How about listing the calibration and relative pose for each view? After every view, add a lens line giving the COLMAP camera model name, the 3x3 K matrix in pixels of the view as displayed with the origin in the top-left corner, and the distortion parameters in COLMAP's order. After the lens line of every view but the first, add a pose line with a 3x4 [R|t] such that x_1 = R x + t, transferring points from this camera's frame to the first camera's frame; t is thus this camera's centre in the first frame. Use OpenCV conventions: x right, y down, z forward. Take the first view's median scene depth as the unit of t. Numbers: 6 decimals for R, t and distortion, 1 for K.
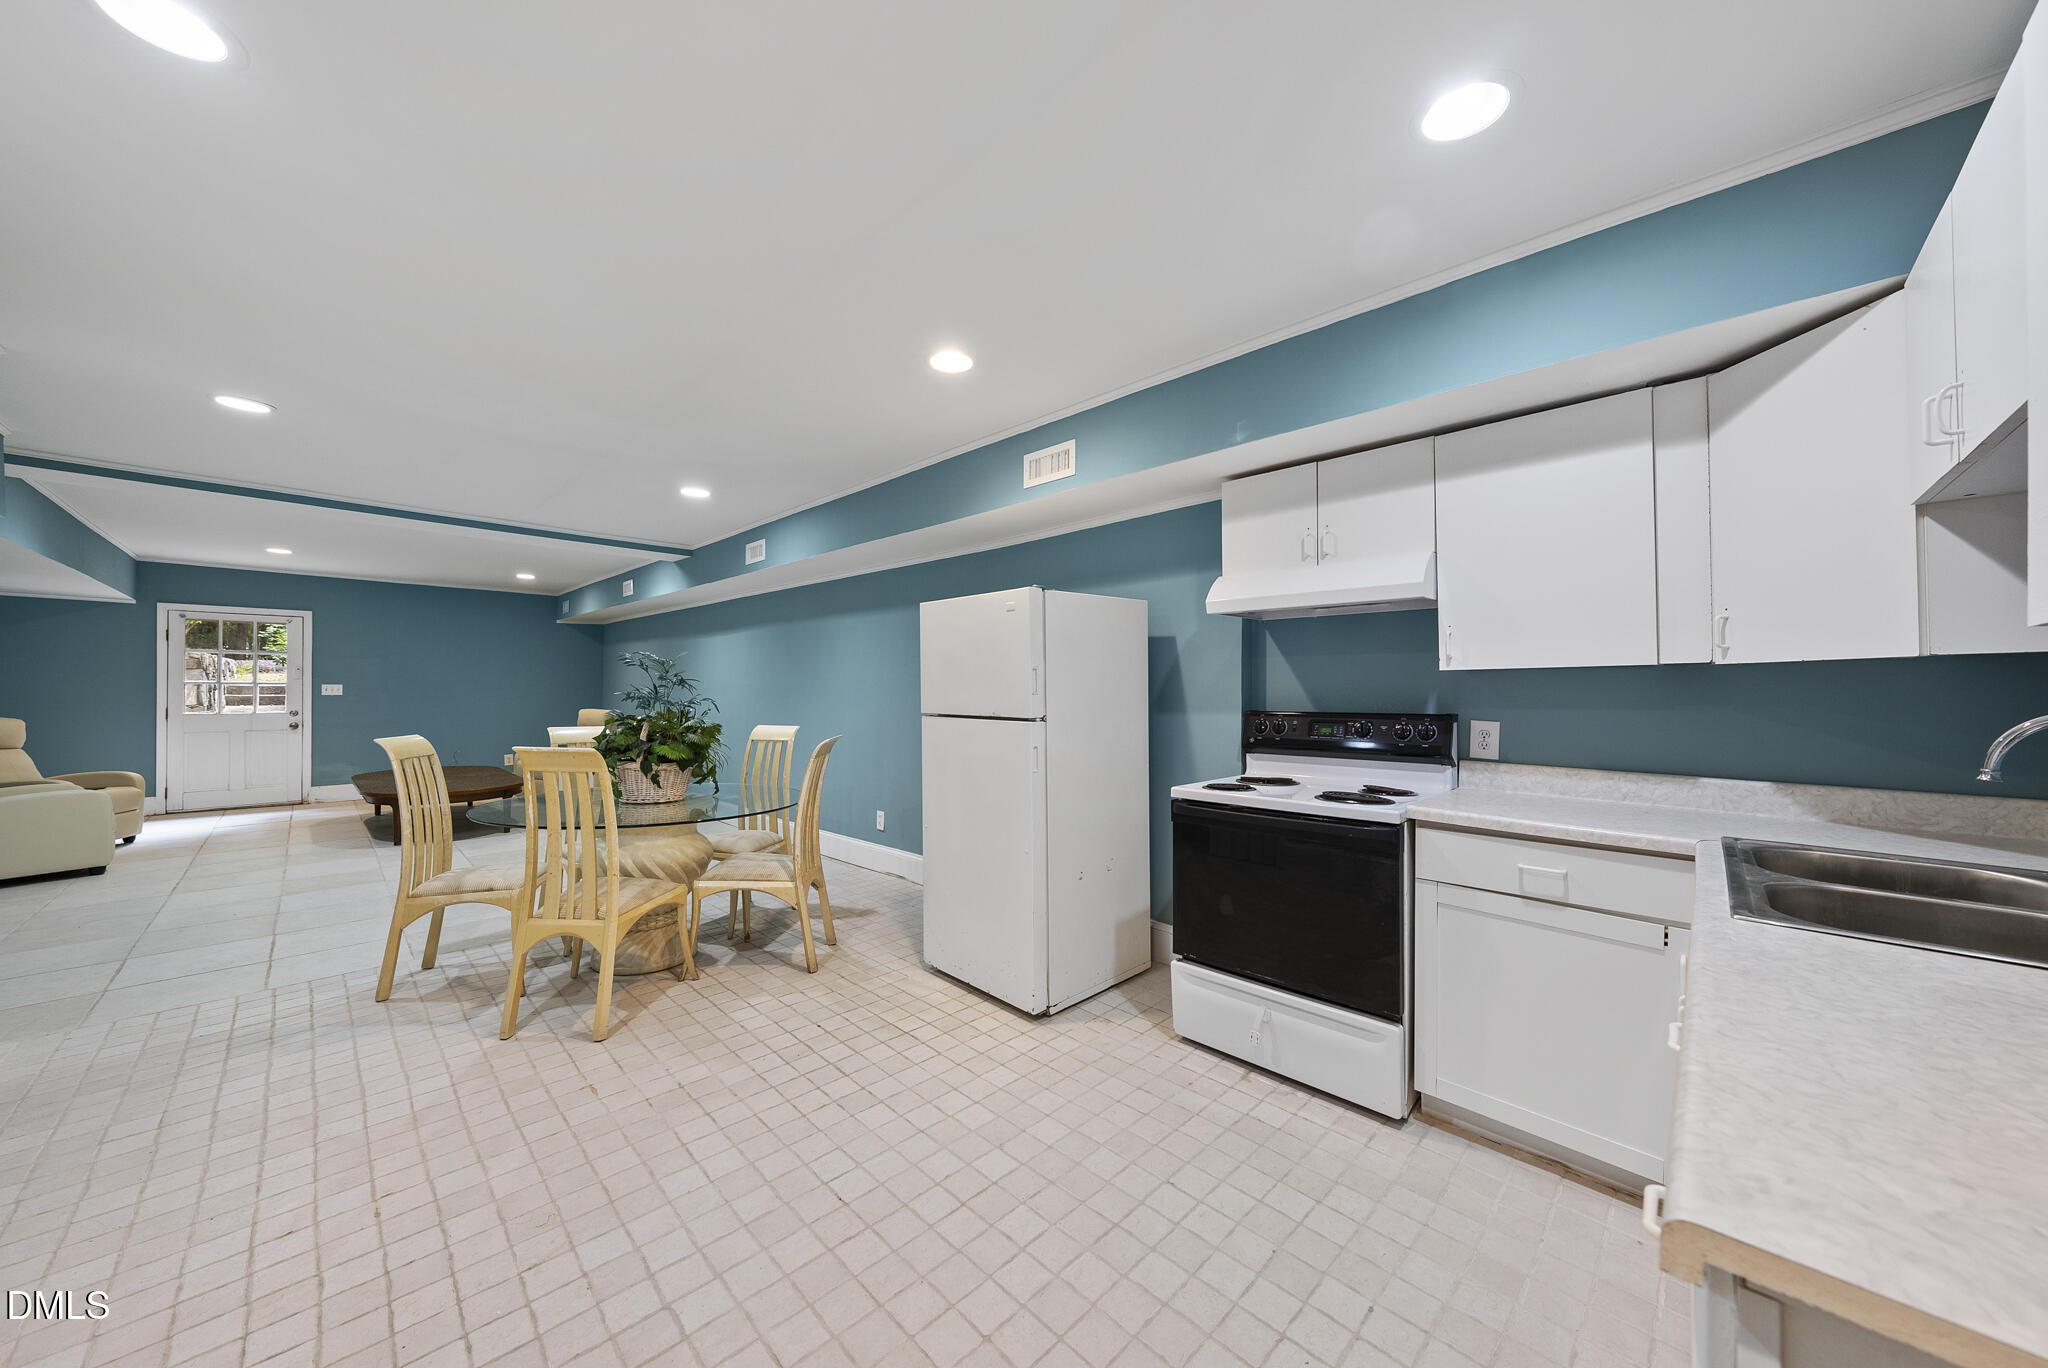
lens RADIAL K [[723.8, 0, 1024.0], [0, 723.8, 684.0], [0, 0, 1]] dist [-0.006433, -0.000178]
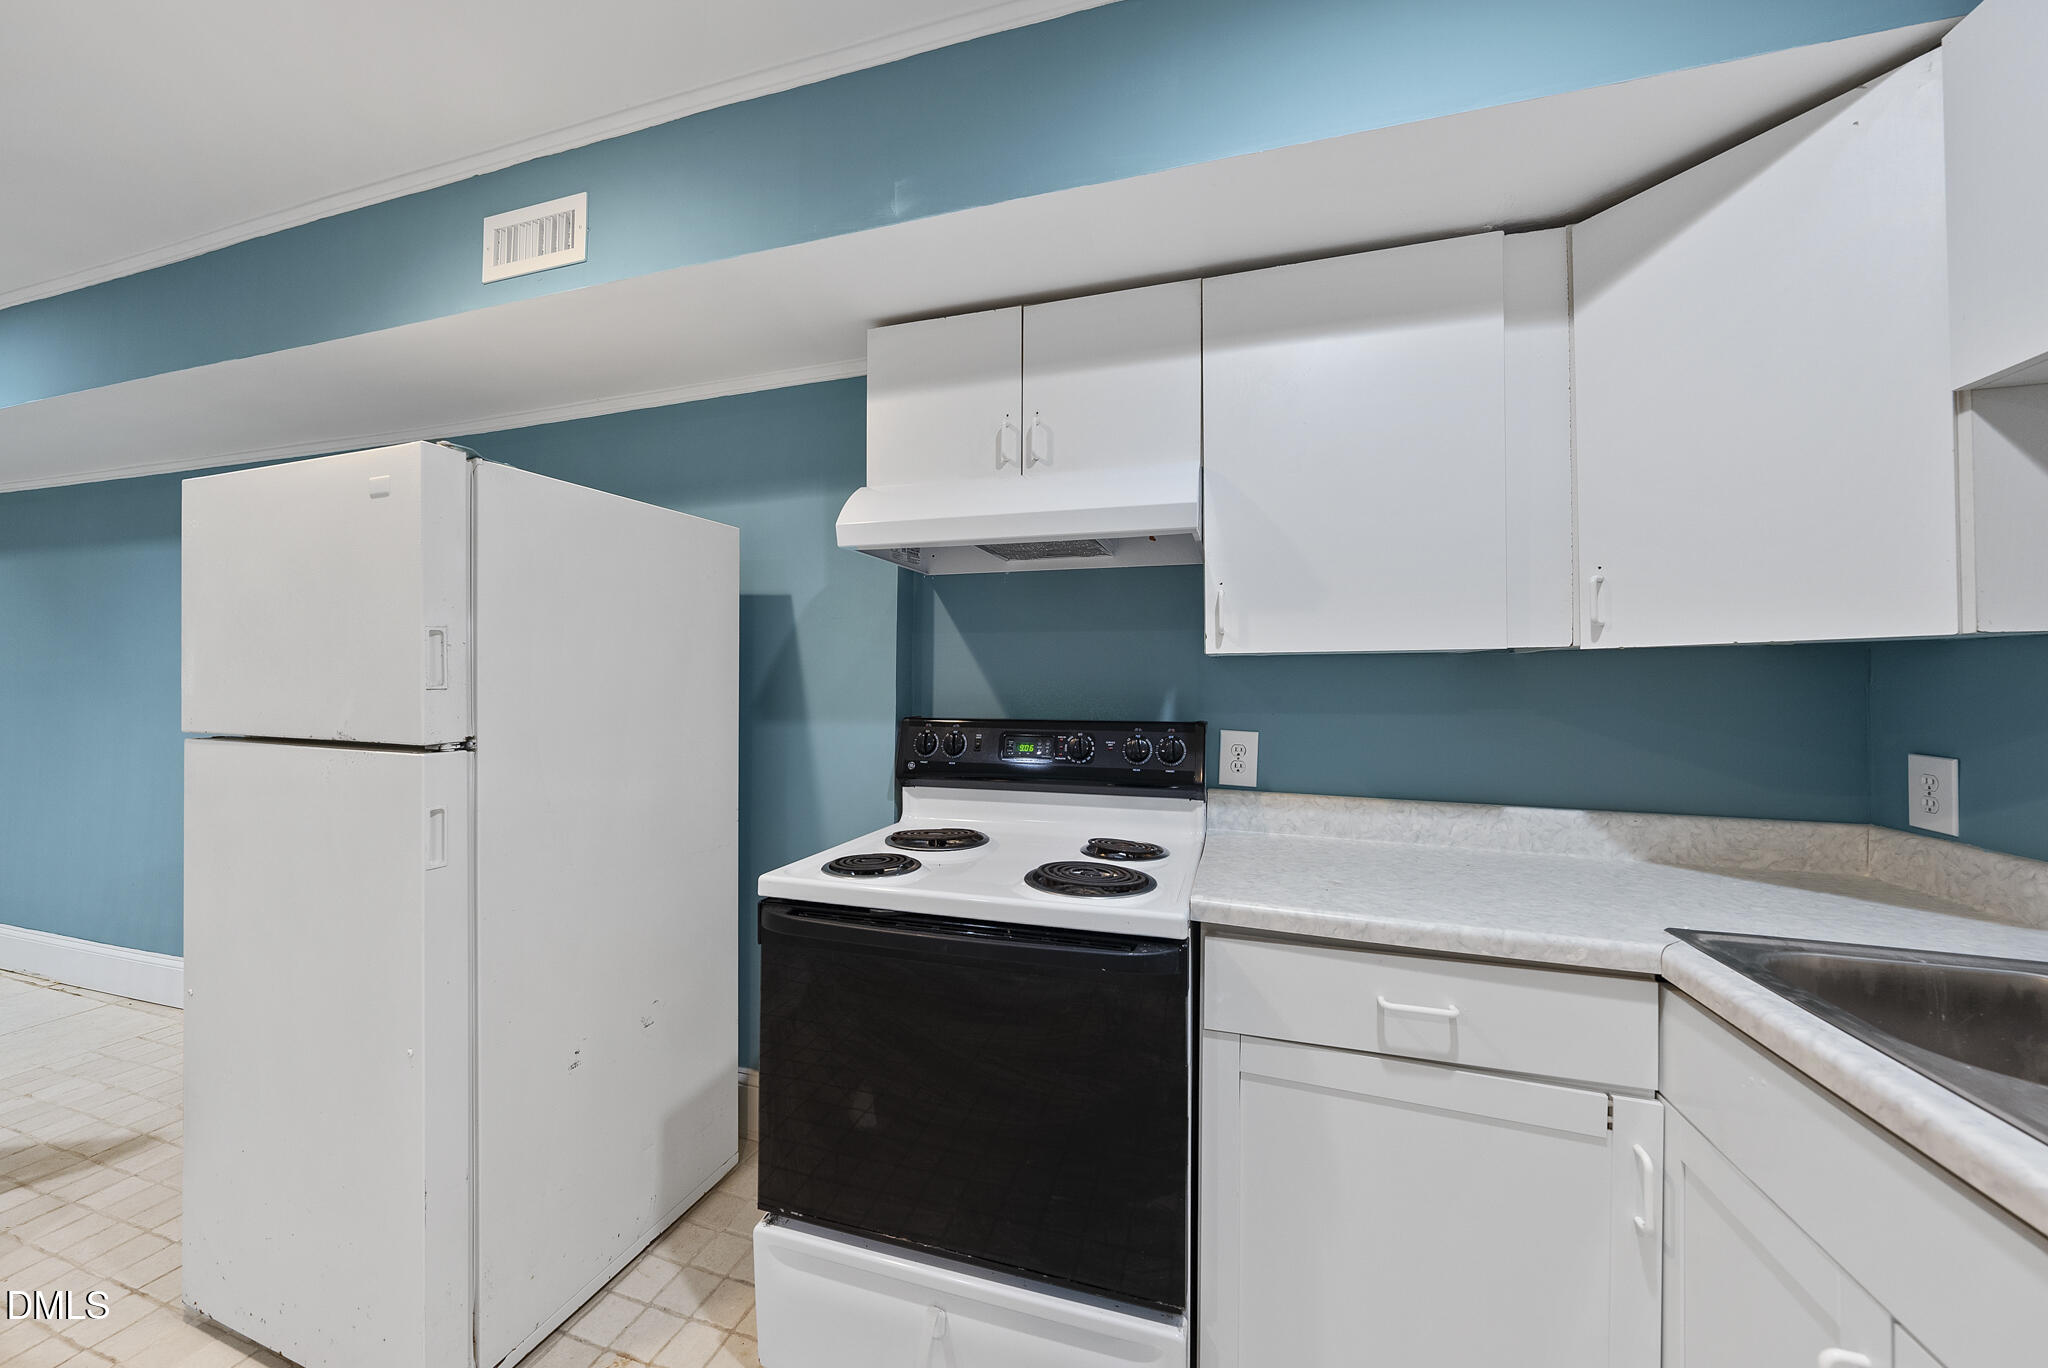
lens RADIAL K [[723.8, 0, 1024.0], [0, 723.8, 684.0], [0, 0, 1]] dist [-0.006433, -0.000178]
pose [[0.892269, 0.008213, 0.451430, 0.142906], [-0.010547, 0.999941, 0.002653, 0.006601], [-0.451382, -0.007129, 0.892302, 0.477978]]
